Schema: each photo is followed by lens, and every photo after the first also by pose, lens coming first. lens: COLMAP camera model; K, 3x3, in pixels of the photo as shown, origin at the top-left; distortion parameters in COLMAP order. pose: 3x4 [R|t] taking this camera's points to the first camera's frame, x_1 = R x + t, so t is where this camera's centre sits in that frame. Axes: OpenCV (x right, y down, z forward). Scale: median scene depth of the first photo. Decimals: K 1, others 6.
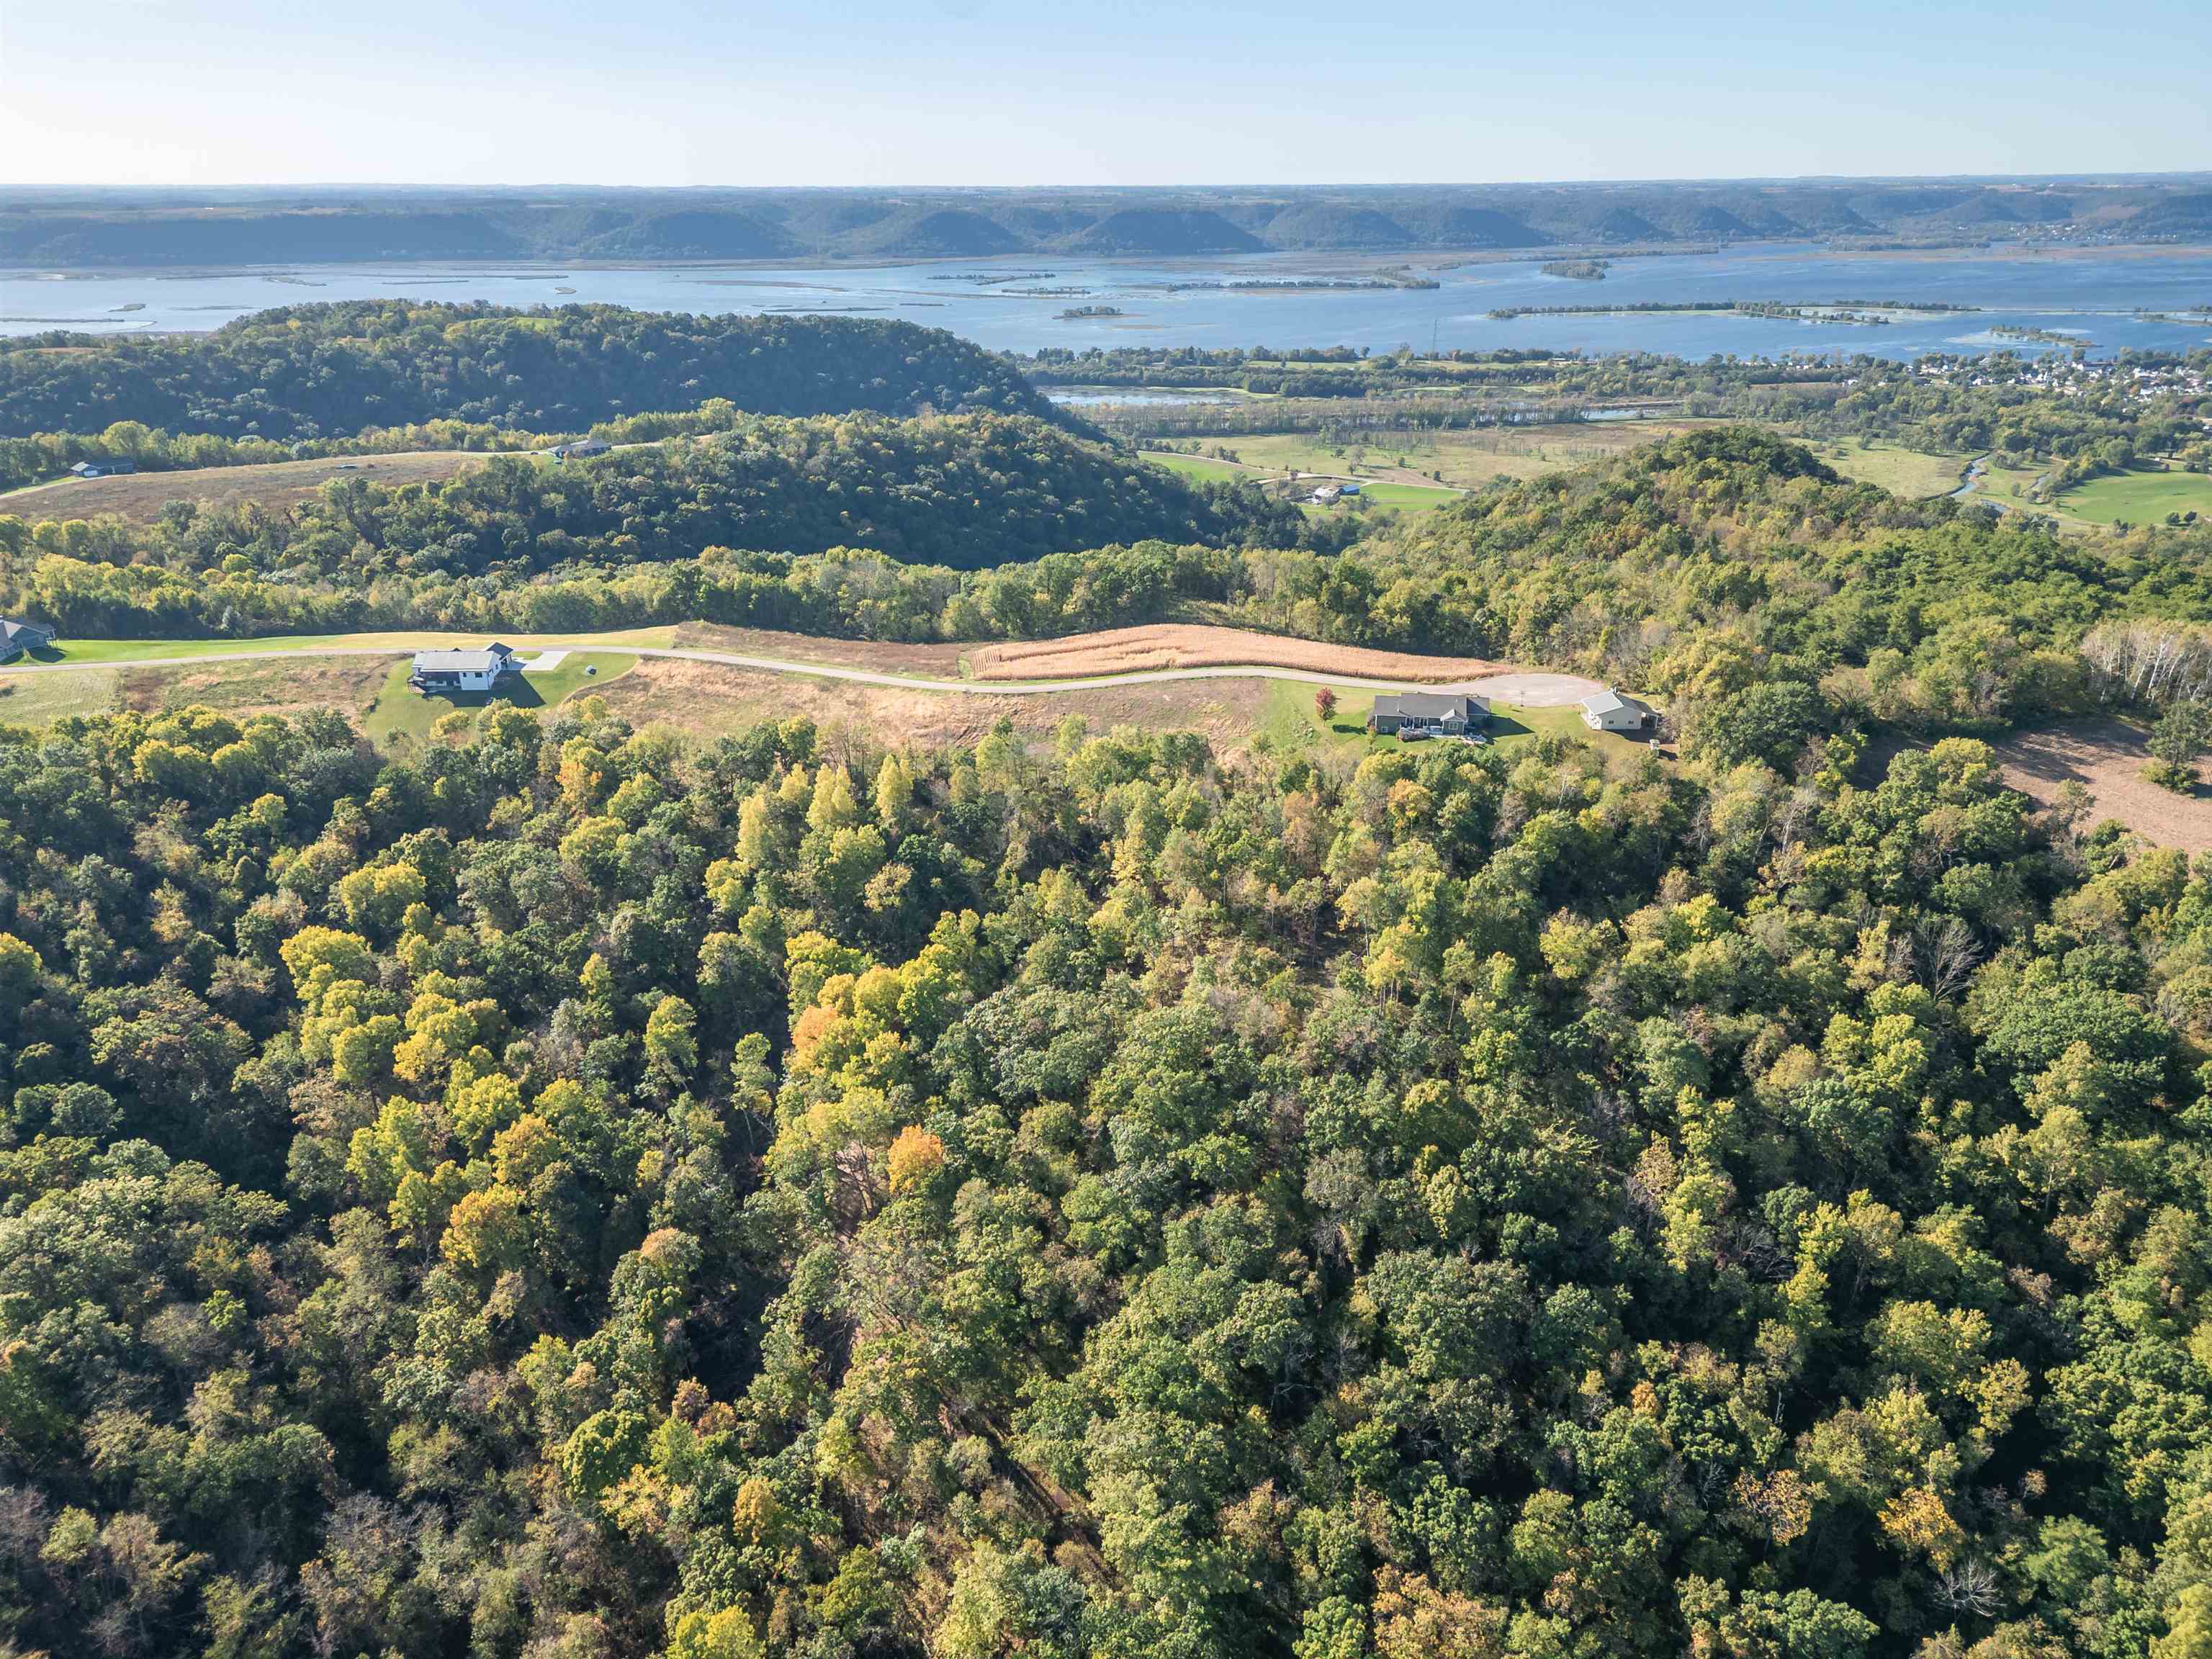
lens RADIAL K [[1542.2, 0, 1106.0], [0, 1542.2, 829.5], [0, 0, 1]] dist [0.072157, -0.068785]
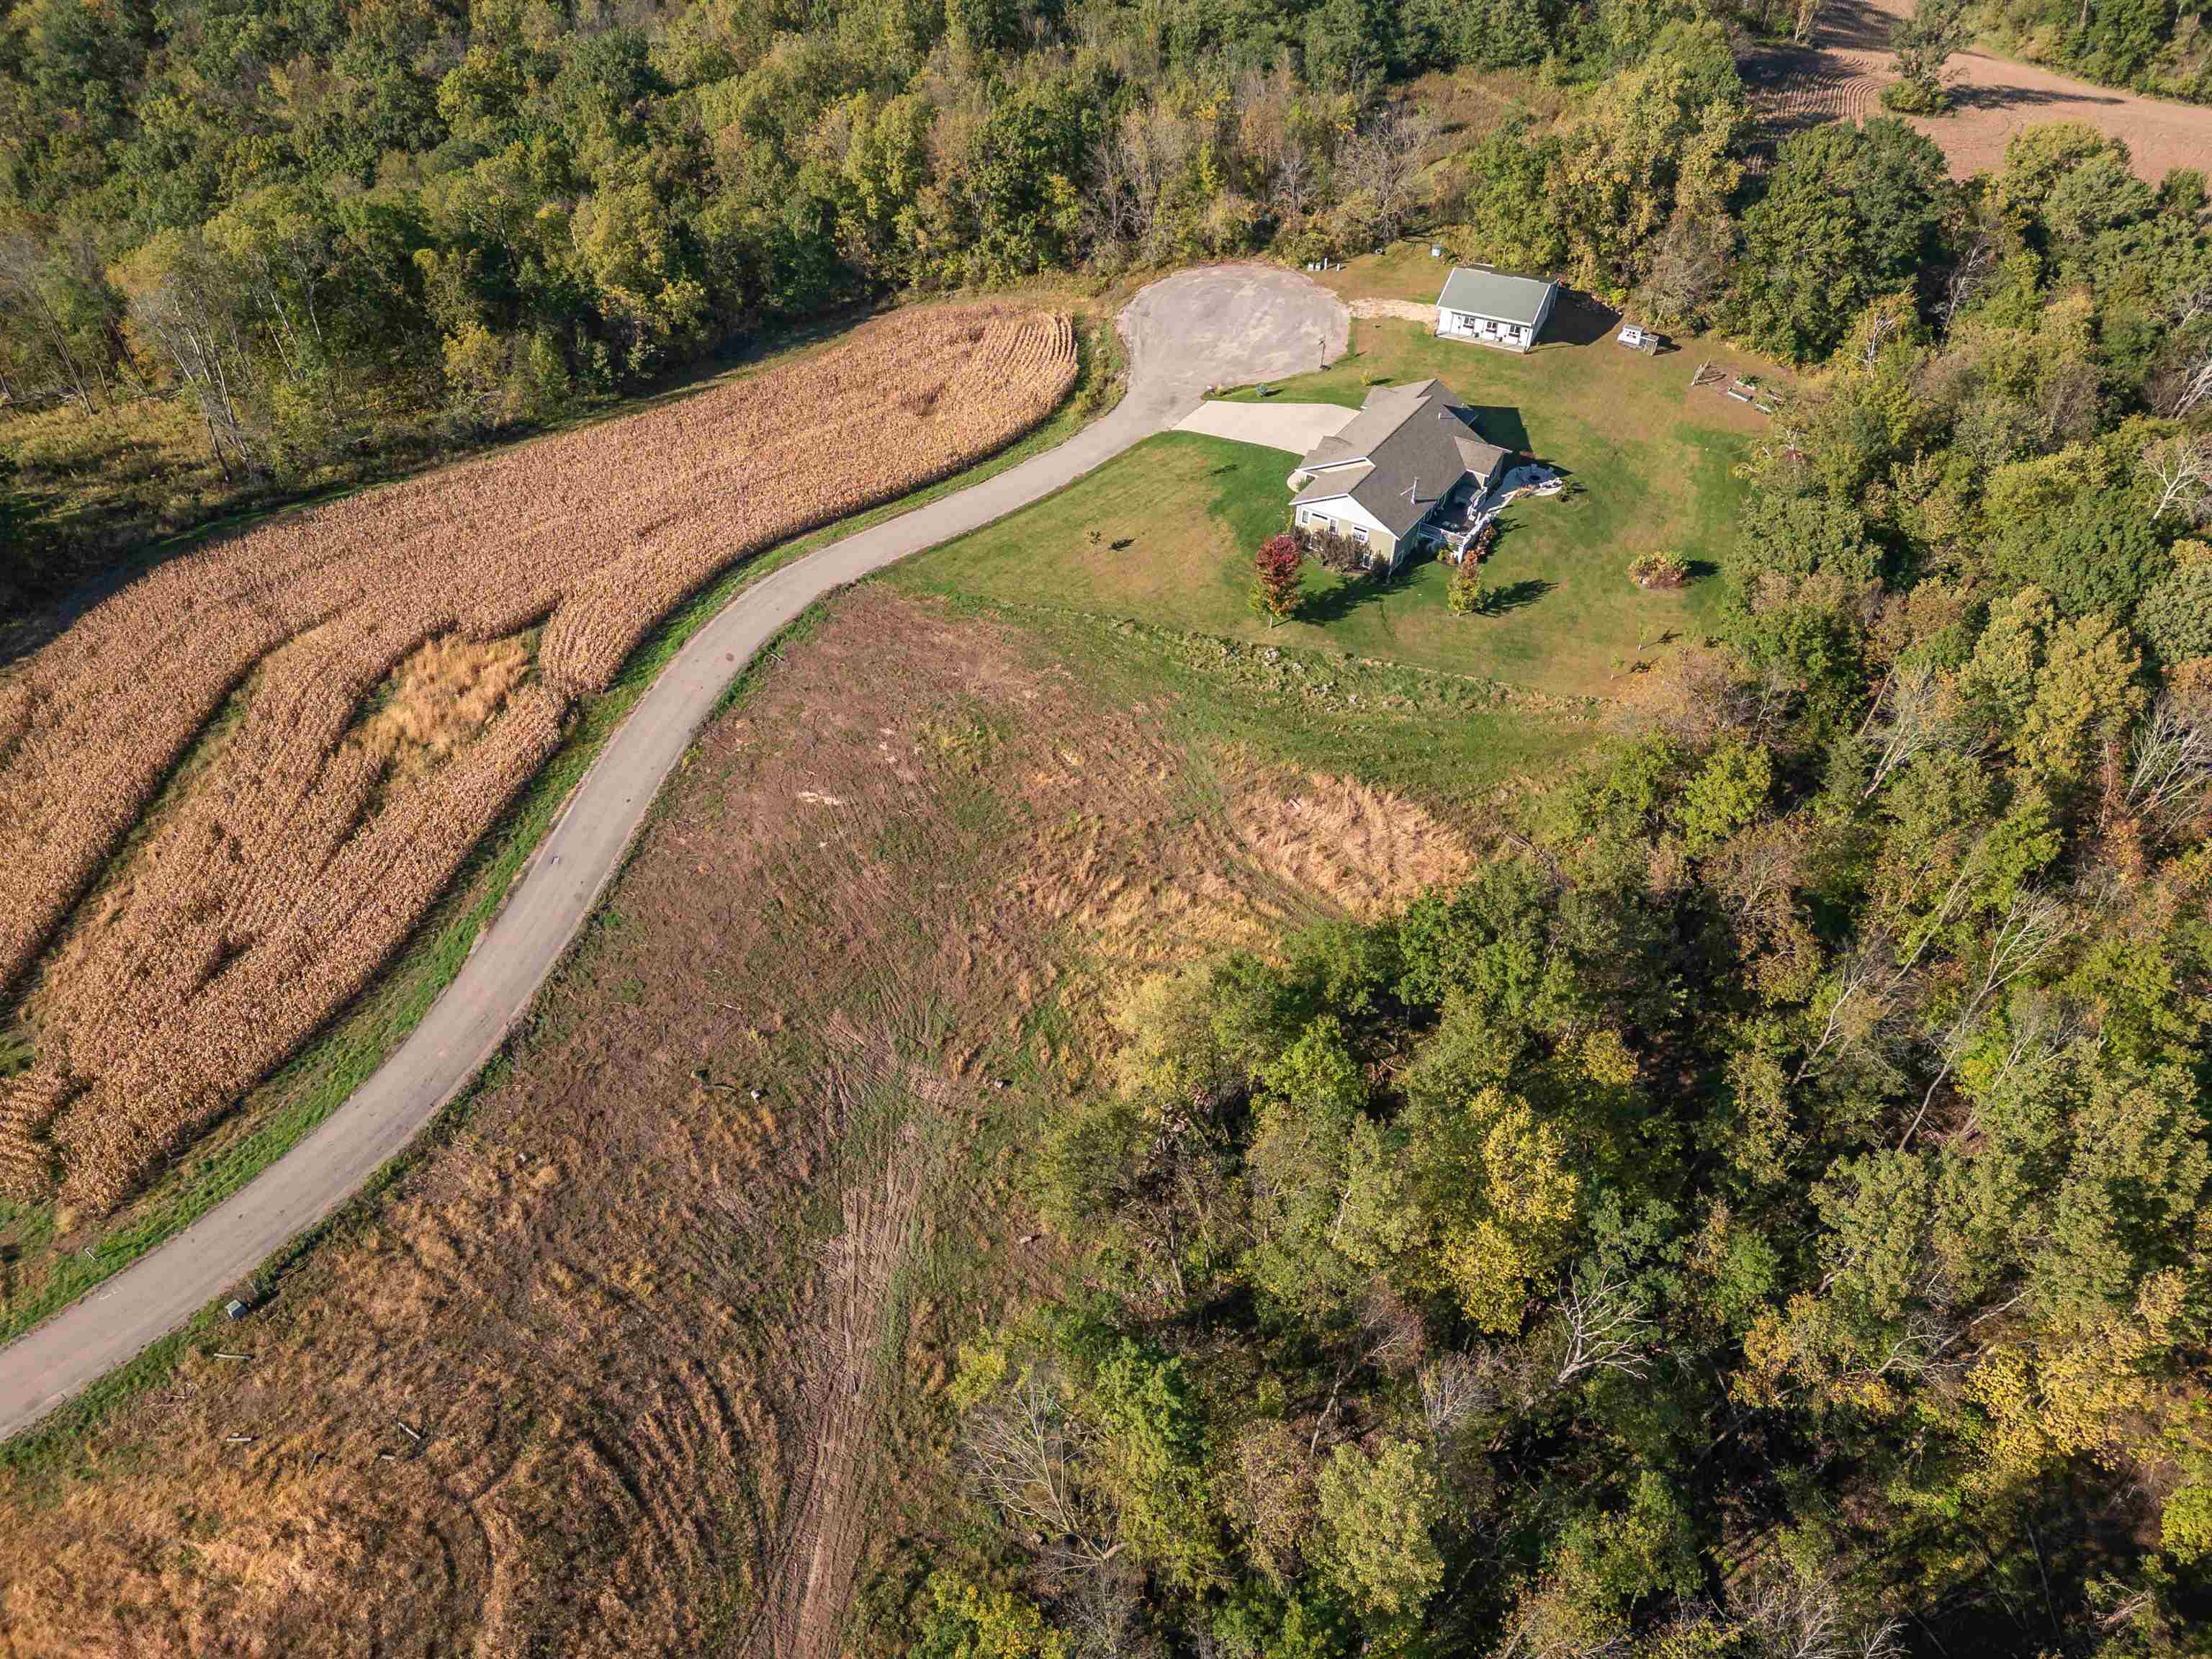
lens RADIAL K [[1553.3, 0, 1106.0], [0, 1553.3, 829.5], [0, 0, 1]] dist [0.067555, -0.071954]
pose [[0.393026, -0.616084, 0.682621, -0.185000], [0.341735, 0.787053, 0.513580, -0.260851], [-0.853667, 0.031425, 0.519870, 0.905029]]
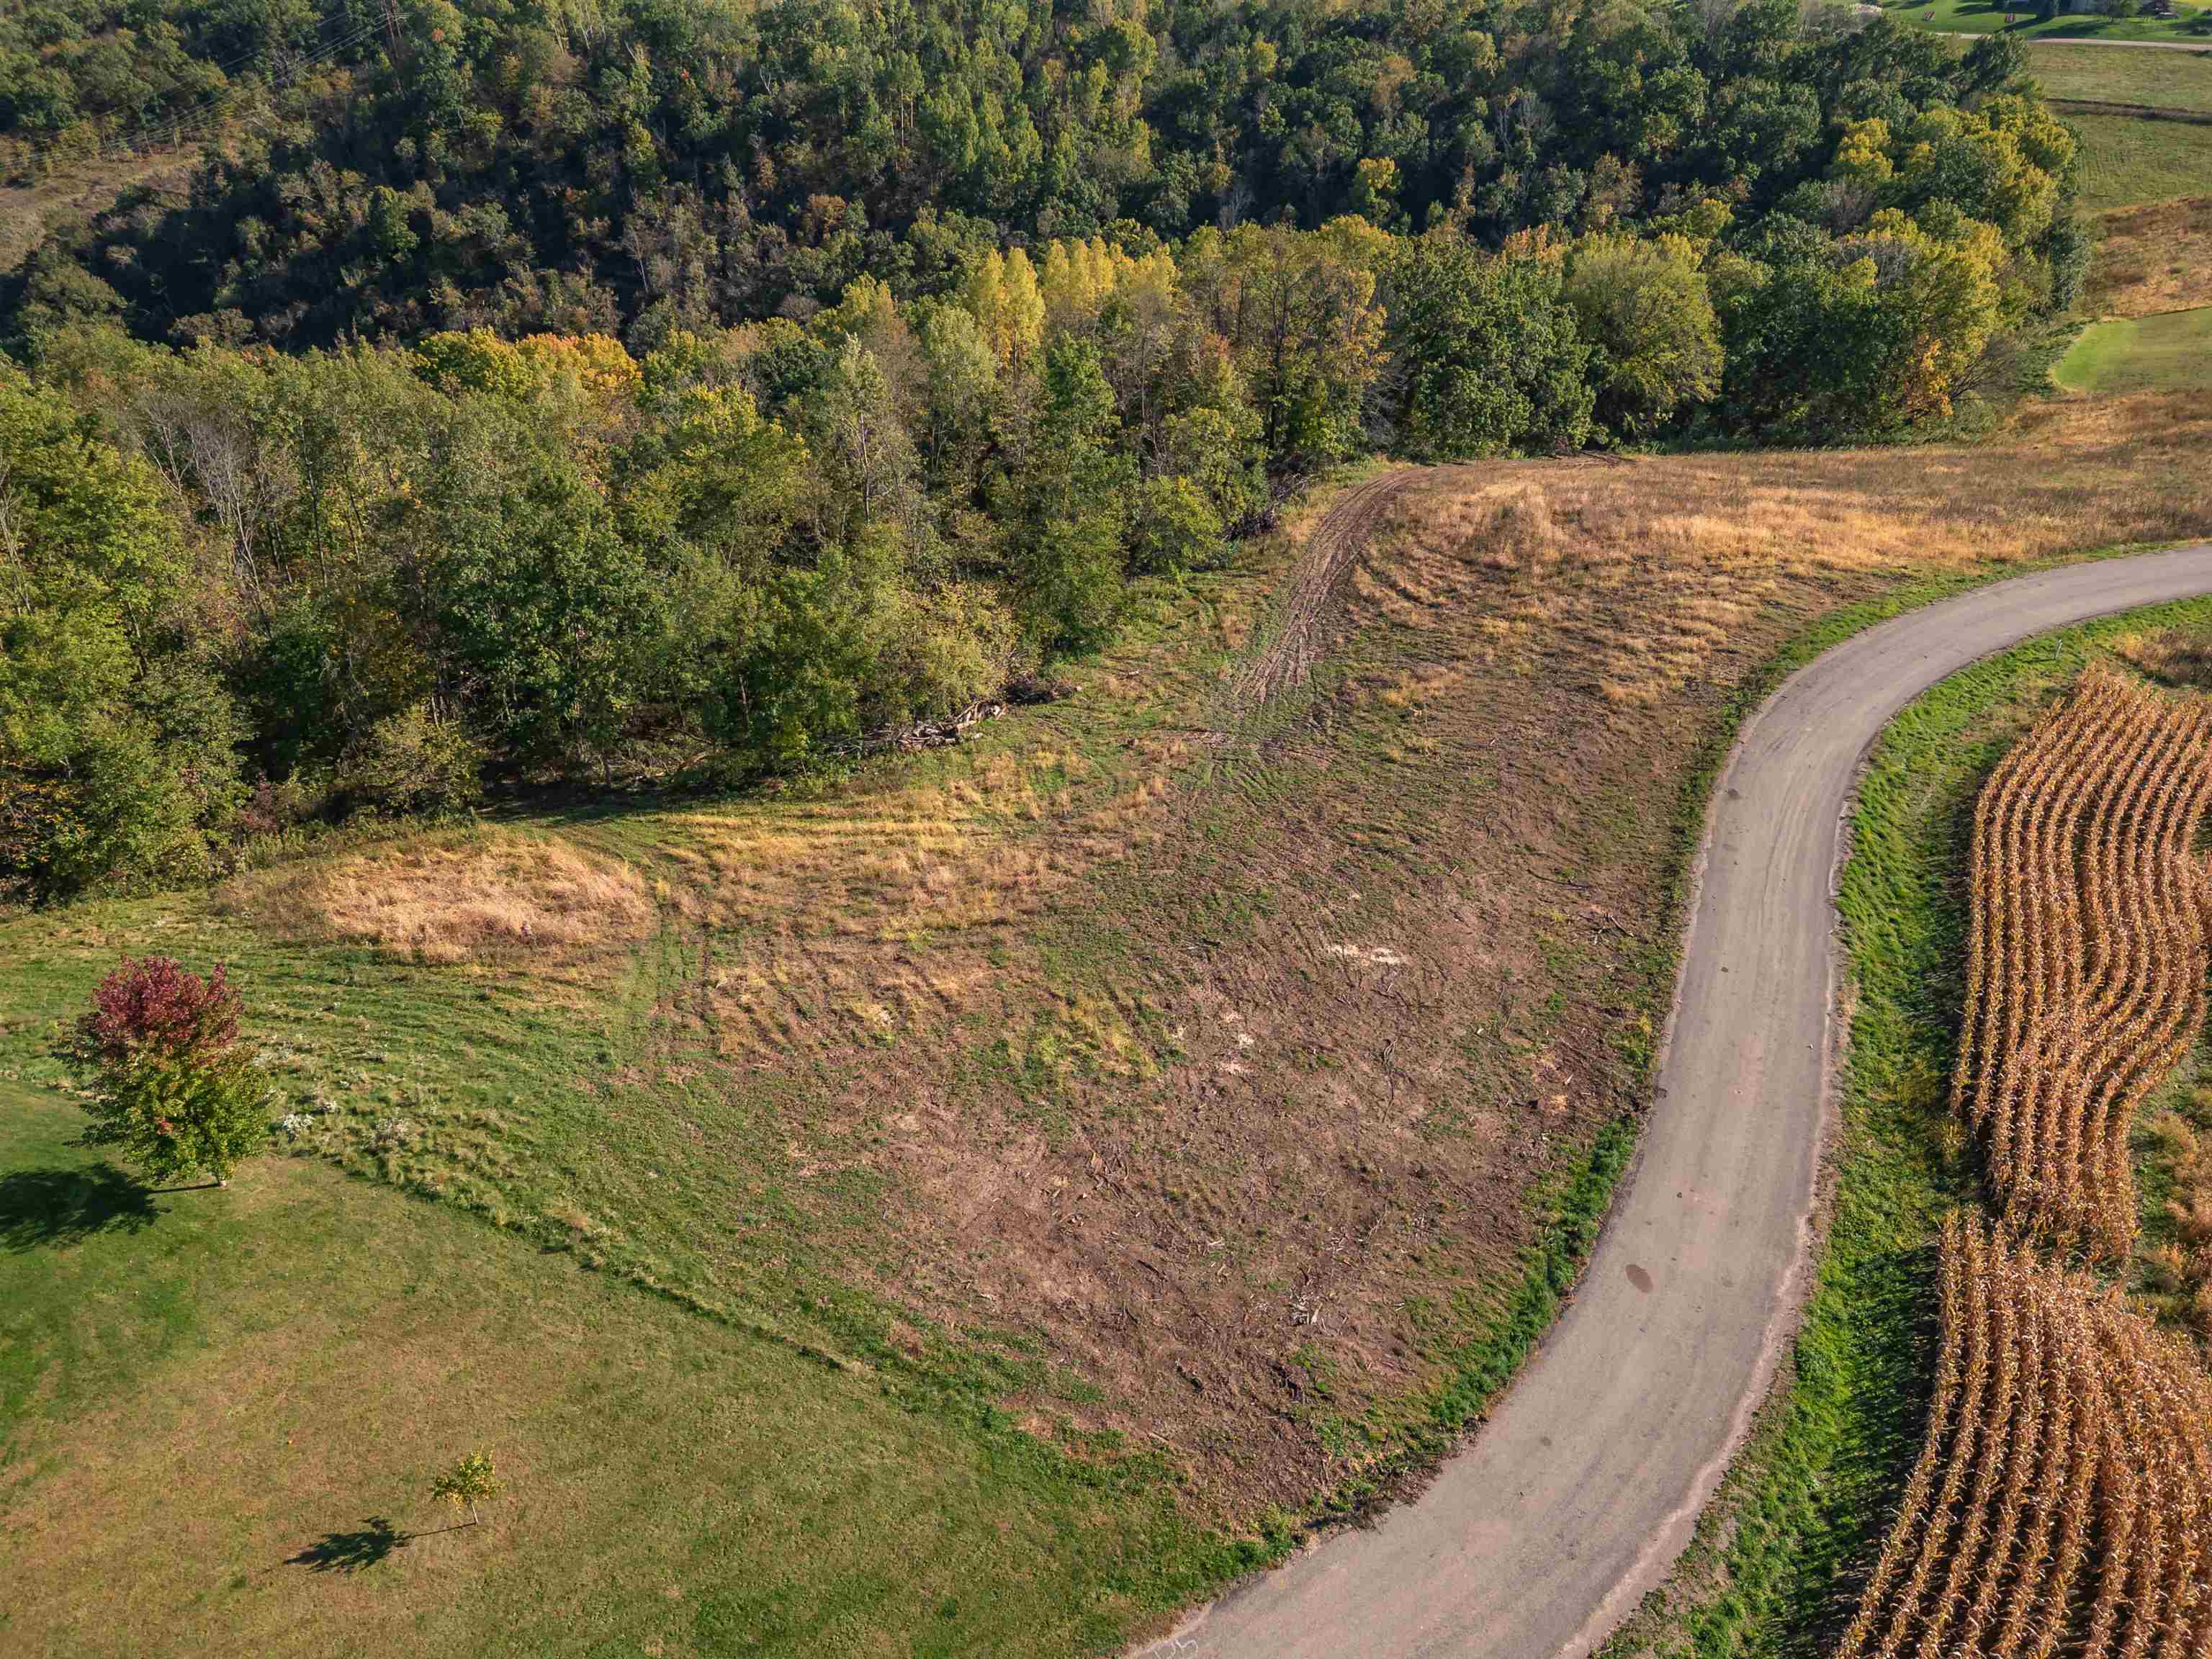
lens RADIAL K [[1549.3, 0, 1106.0], [0, 1549.3, 829.5], [0, 0, 1]] dist [0.034561, -0.006478]
pose [[-0.583463, 0.439043, -0.683236, 0.194521], [-0.315460, 0.652701, 0.688815, -0.237560], [0.748368, 0.617432, -0.242327, 1.168427]]
